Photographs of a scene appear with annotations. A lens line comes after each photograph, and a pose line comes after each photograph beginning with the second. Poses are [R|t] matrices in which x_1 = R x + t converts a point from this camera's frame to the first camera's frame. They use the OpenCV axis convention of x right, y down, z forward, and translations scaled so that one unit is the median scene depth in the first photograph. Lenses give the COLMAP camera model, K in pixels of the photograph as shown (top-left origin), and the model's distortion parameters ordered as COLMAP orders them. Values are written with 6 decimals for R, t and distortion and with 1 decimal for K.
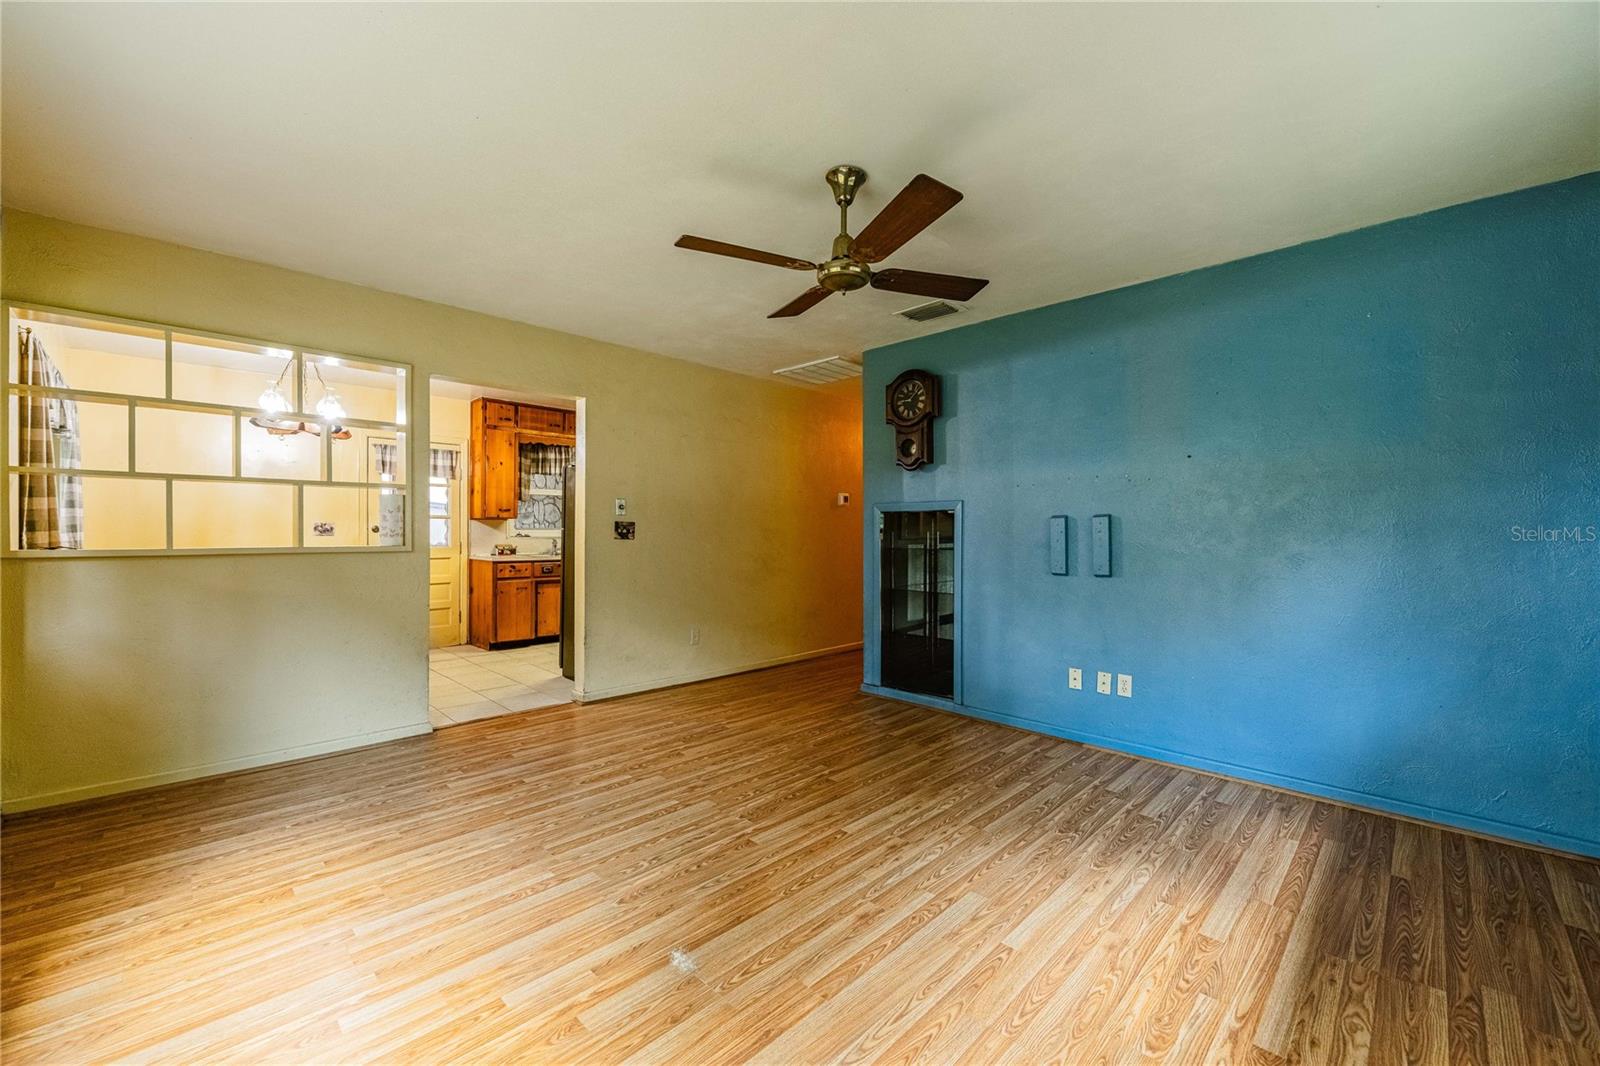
lens RADIAL K [[656.3, 0, 794.3], [0, 656.3, 530.5], [0, 0, 1]] dist [-0.000227, -0.000028]
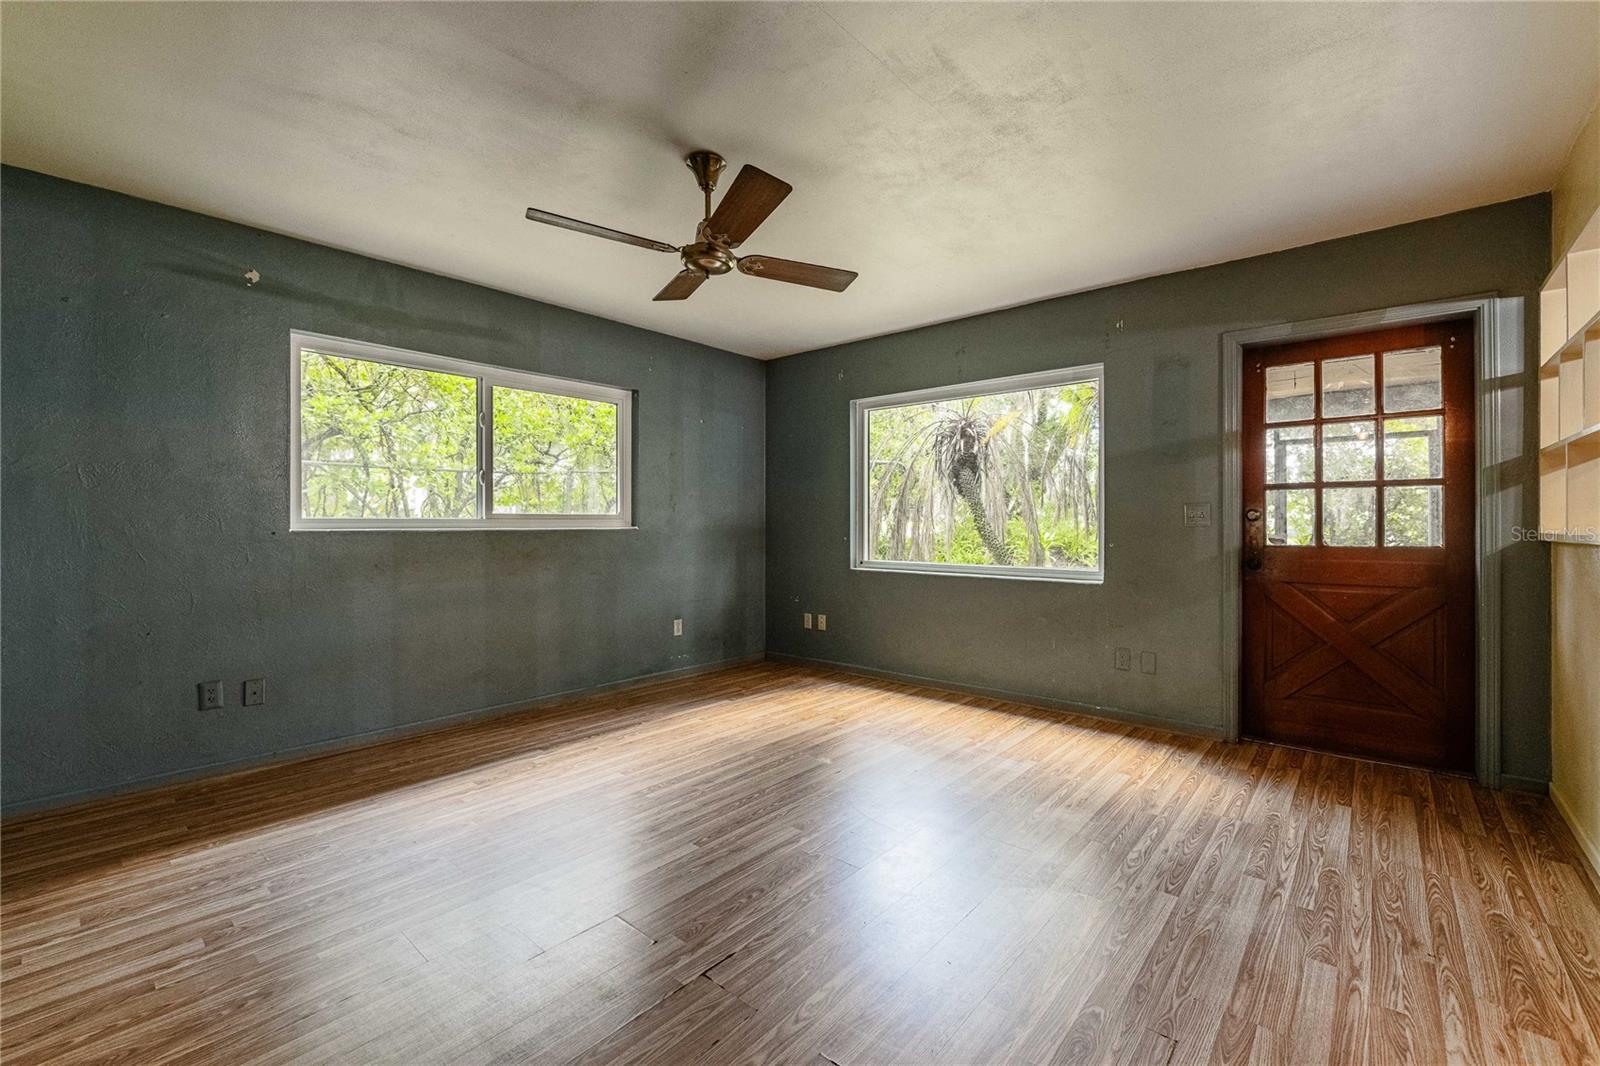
lens RADIAL K [[656.3, 0, 808.1], [0, 656.3, 523.5], [0, 0, 1]] dist [-0.000227, -0.000028]
pose [[-0.998904, -0.005587, -0.046481, -0.032105], [-0.005551, 0.999984, -0.000903, 0.027394], [0.046485, -0.000644, -0.998919, 2.003914]]
